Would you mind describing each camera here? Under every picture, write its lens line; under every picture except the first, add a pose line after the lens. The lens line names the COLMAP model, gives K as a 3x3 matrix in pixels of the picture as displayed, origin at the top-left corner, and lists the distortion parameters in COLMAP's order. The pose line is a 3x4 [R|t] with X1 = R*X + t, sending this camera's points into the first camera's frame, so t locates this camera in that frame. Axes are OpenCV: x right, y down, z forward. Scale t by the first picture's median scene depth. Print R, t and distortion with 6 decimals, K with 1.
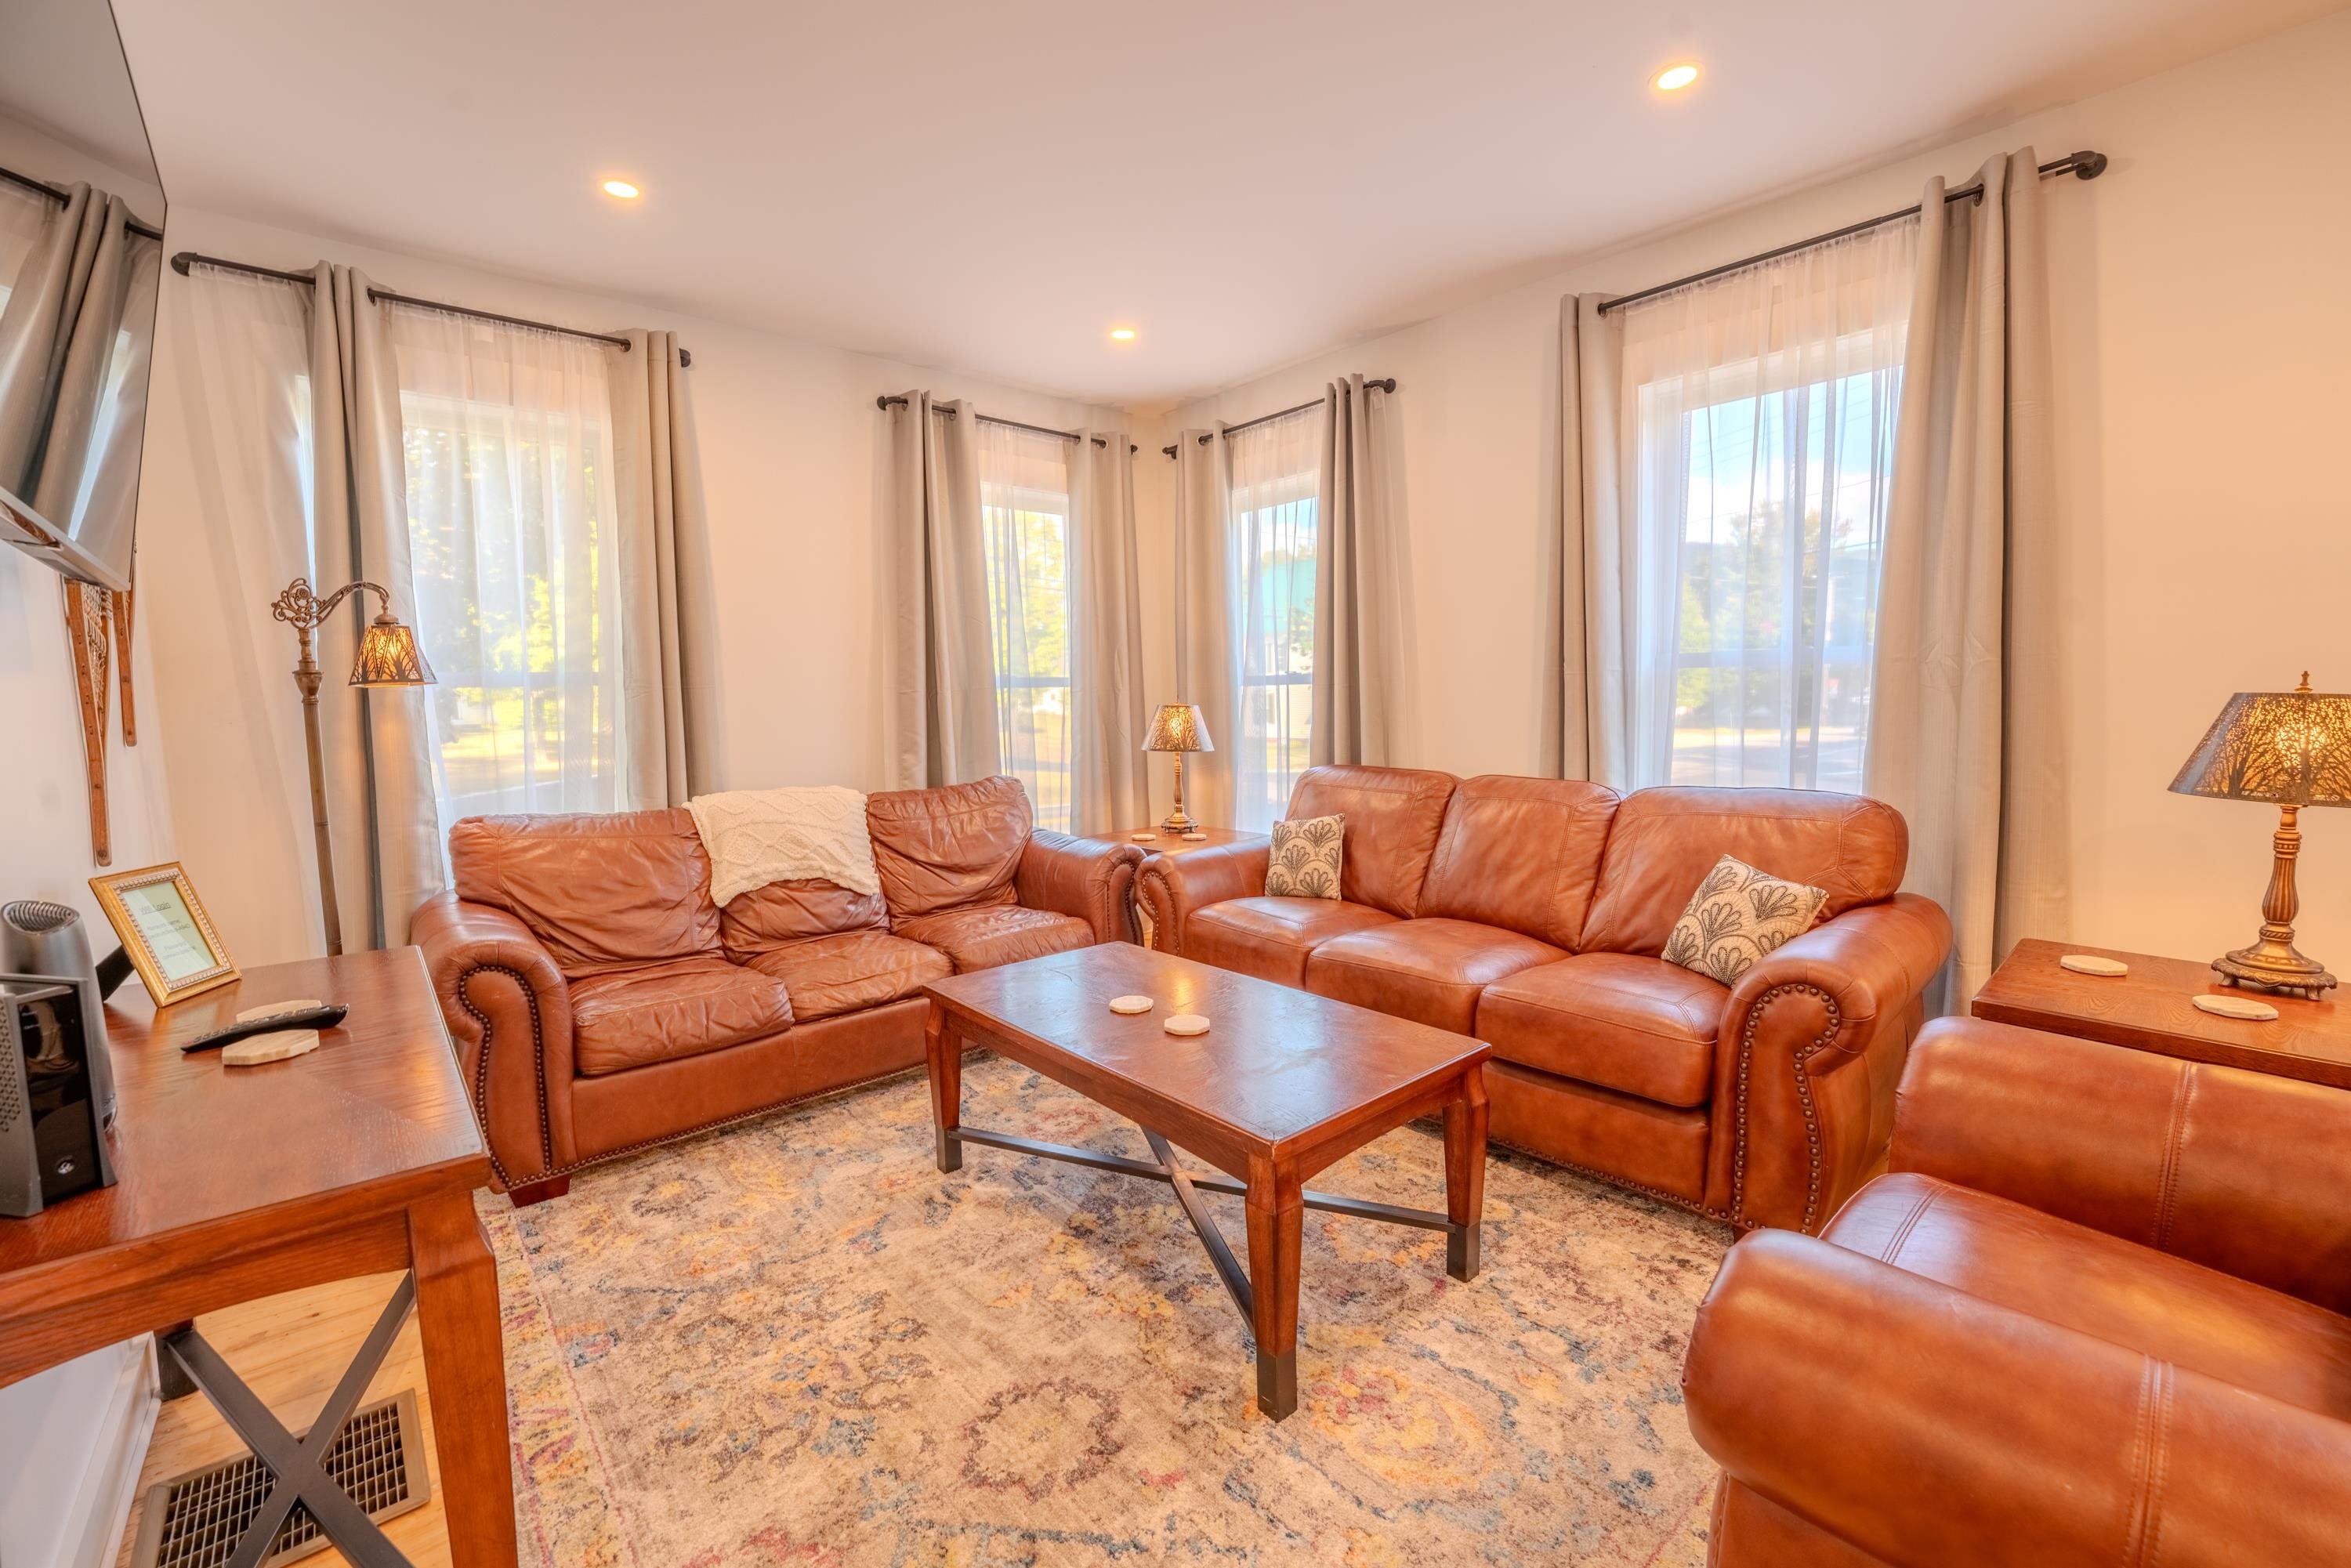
lens RADIAL K [[954.1, 0, 1173.6], [0, 954.1, 784.5], [0, 0, 1]] dist [-0.032336, 0.004682]
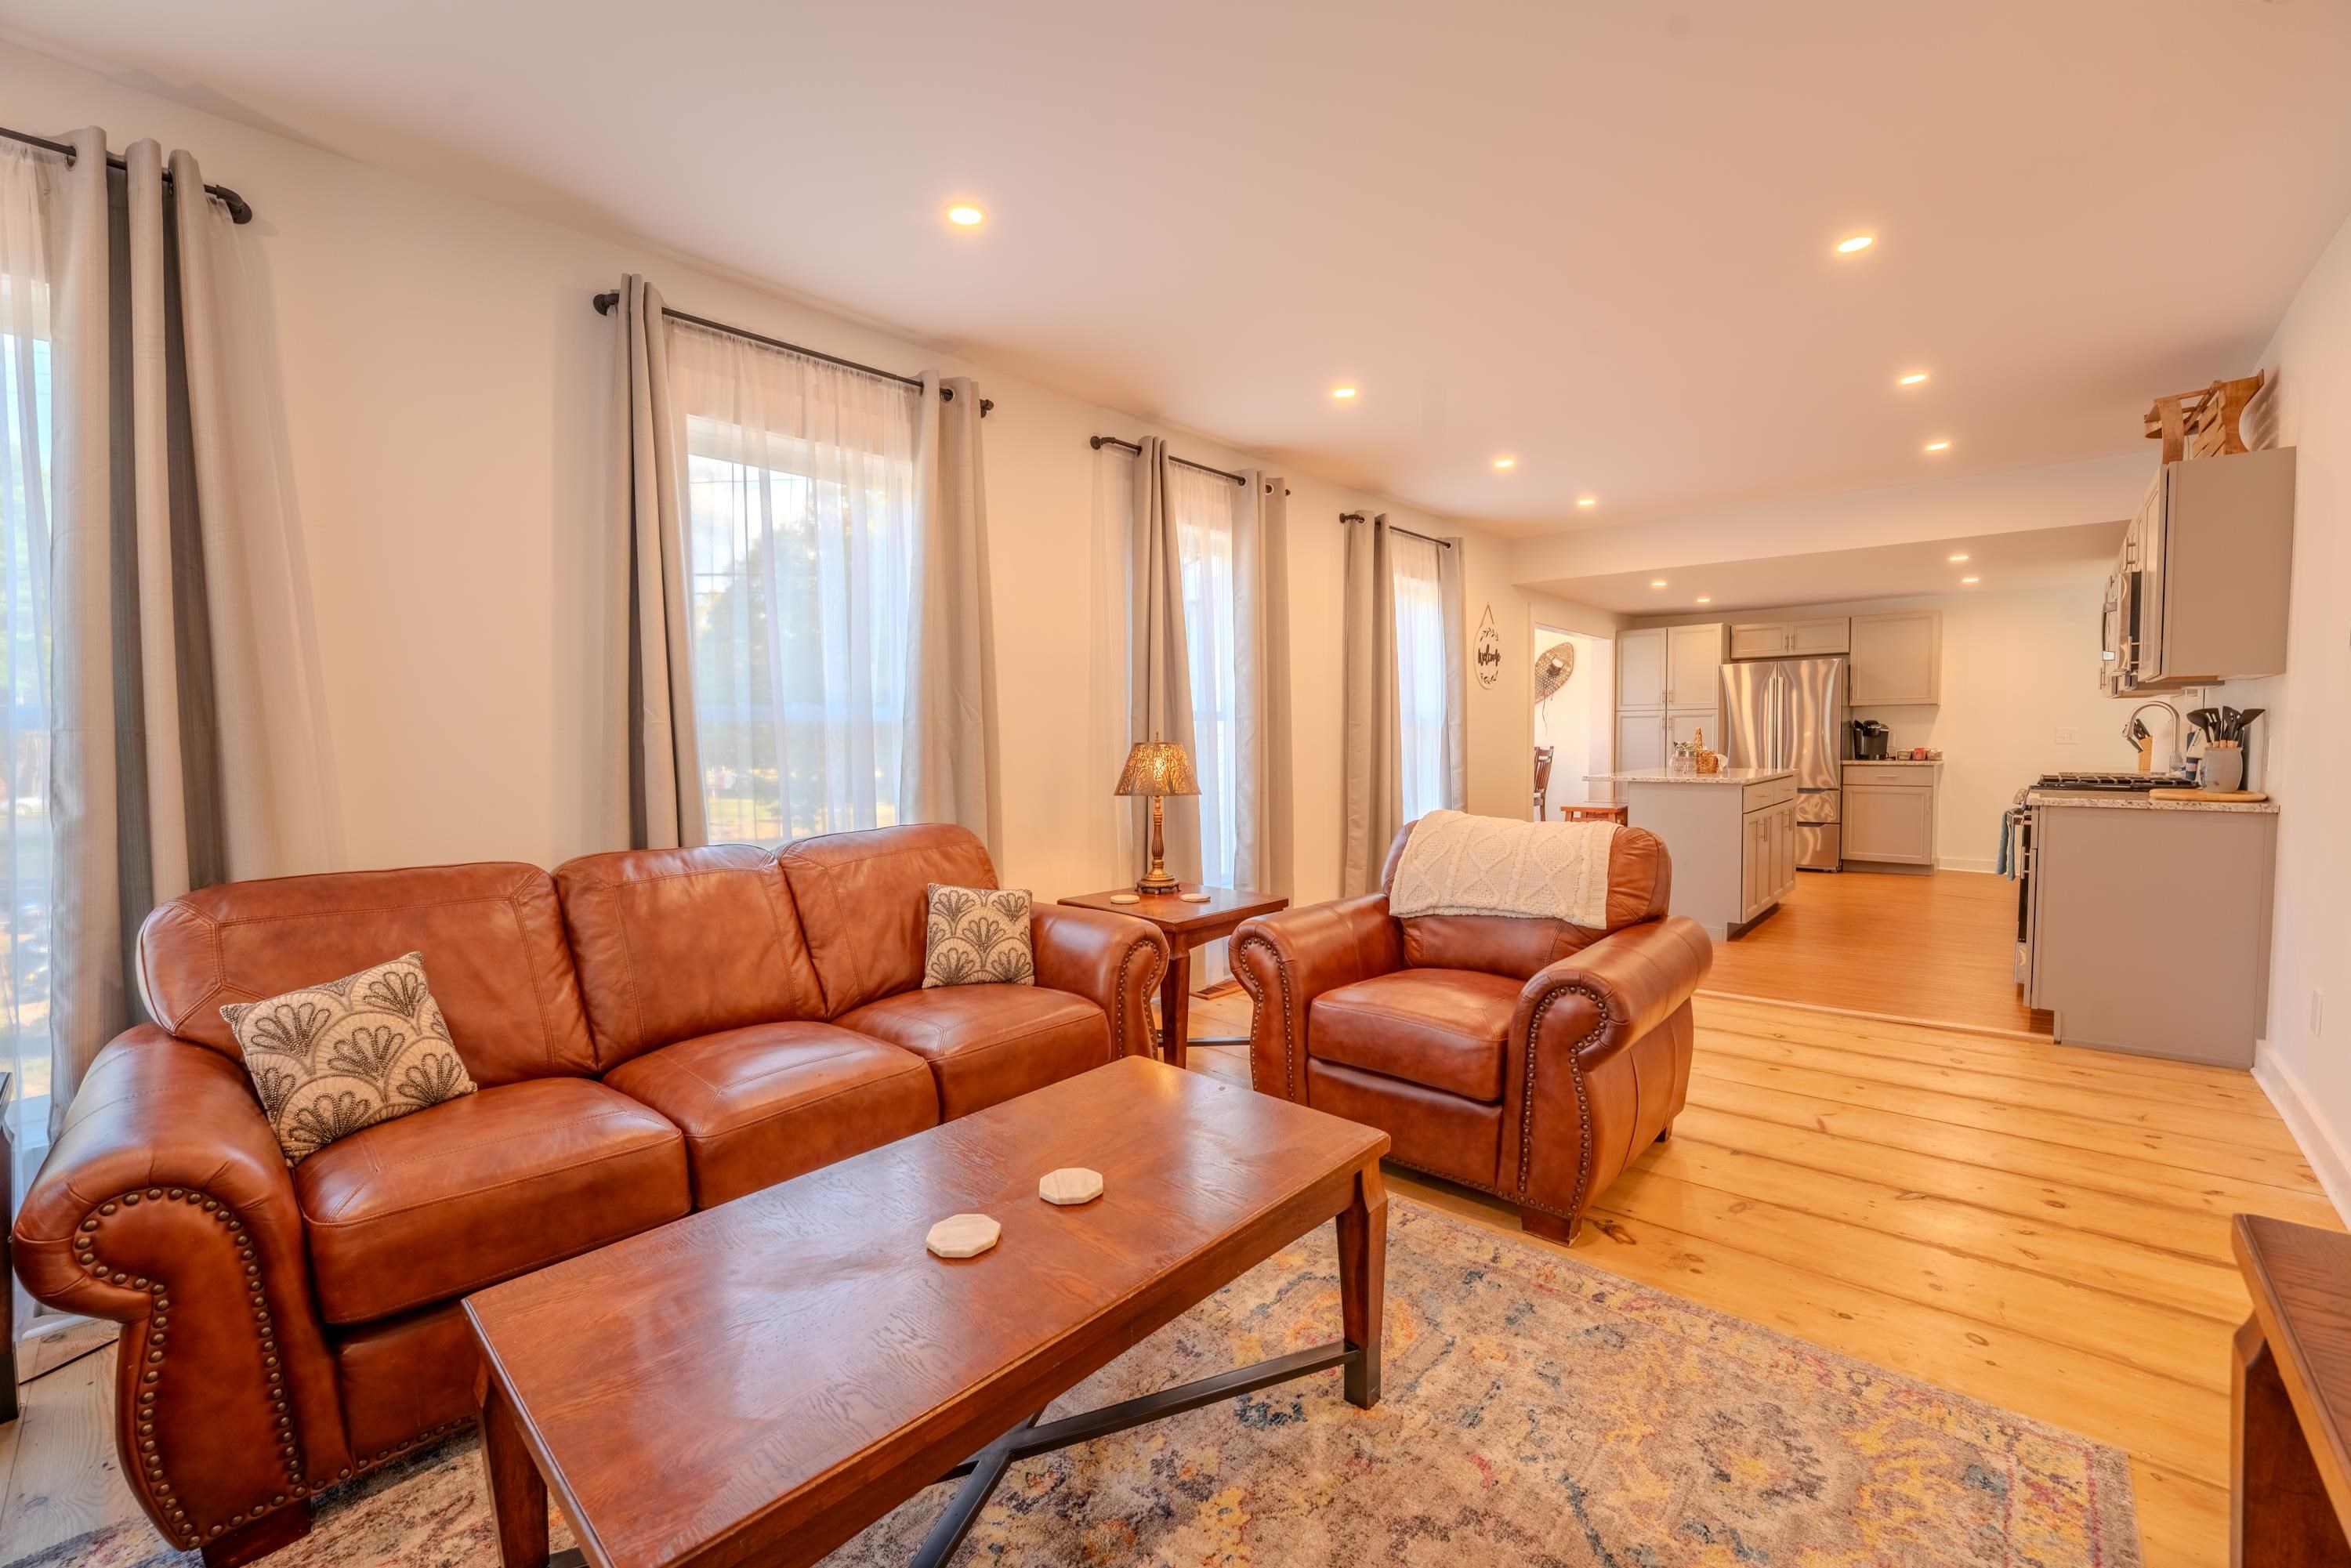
lens RADIAL K [[954.1, 0, 1173.6], [0, 954.1, 784.5], [0, 0, 1]] dist [-0.032336, 0.004682]
pose [[-0.109403, -0.028239, 0.993596, -0.465180], [0.103456, 0.993844, 0.039638, -0.047029], [-0.988599, 0.107130, -0.105808, 0.643260]]
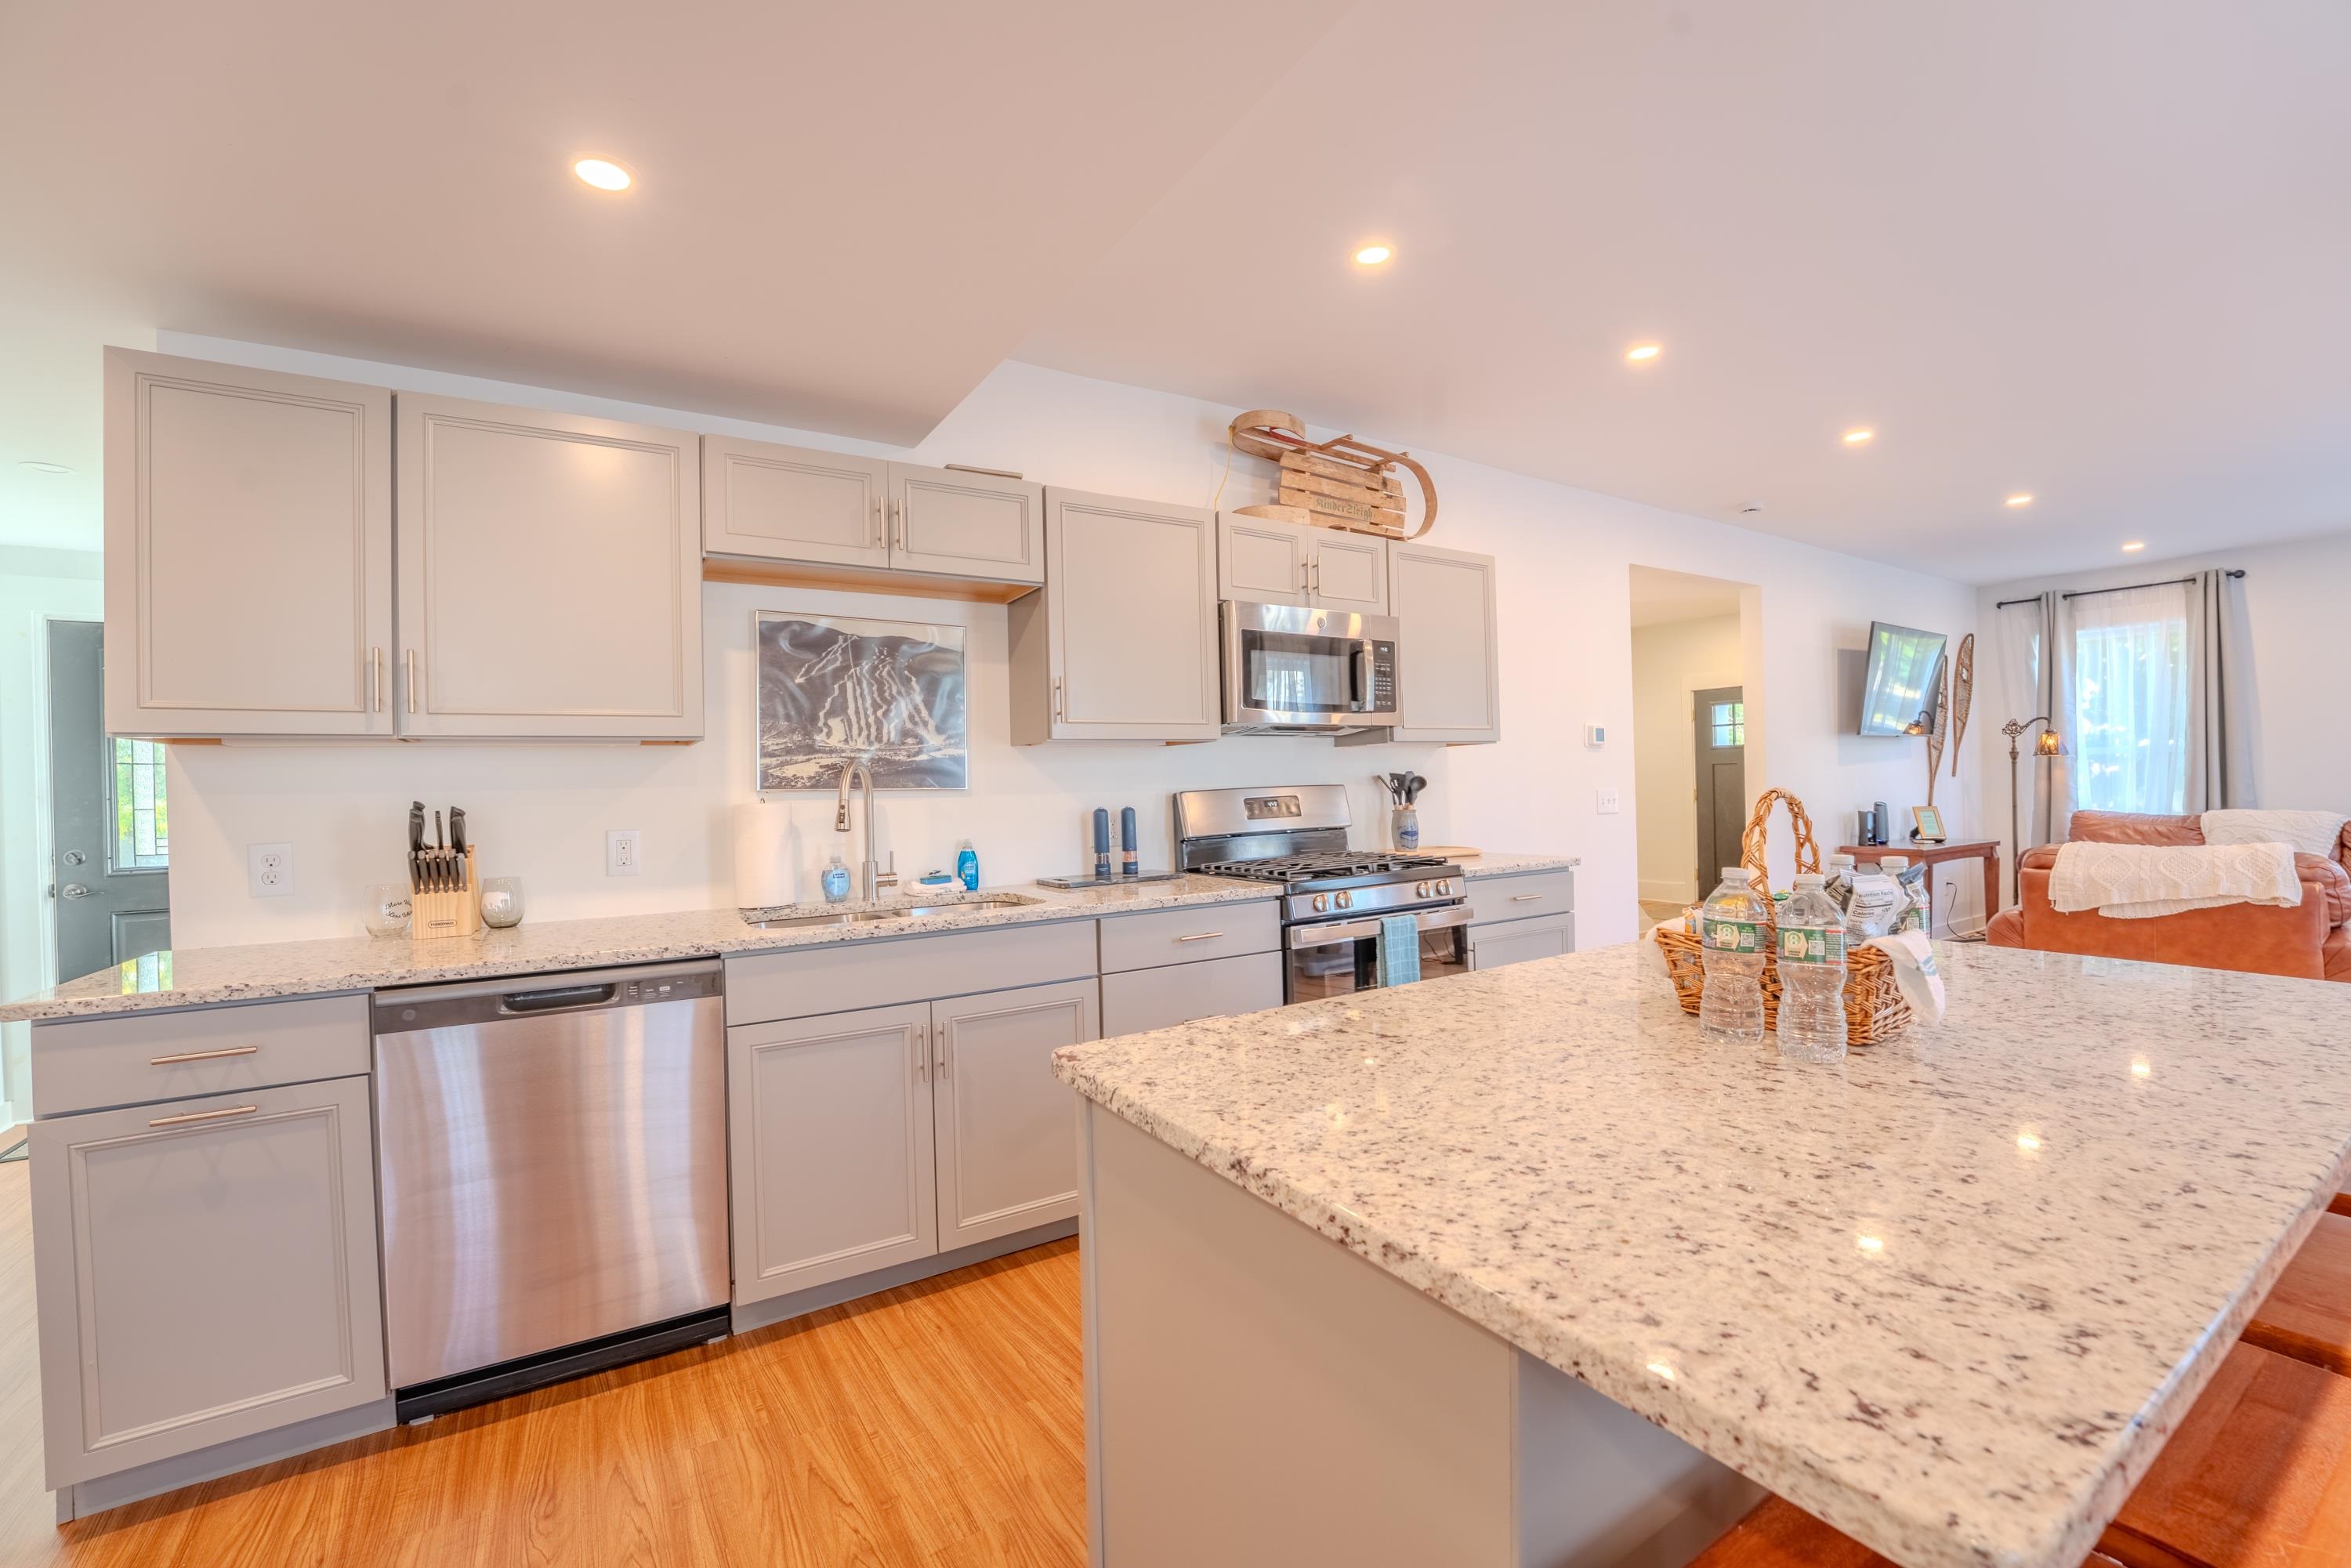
lens RADIAL K [[954.1, 0, 1173.6], [0, 954.1, 784.5], [0, 0, 1]] dist [-0.032336, 0.004682]
pose [[-0.157419, 0.025144, -0.987212, 1.705820], [-0.061422, 0.997491, 0.035200, 0.024958], [0.985620, 0.066177, -0.155479, -0.800121]]
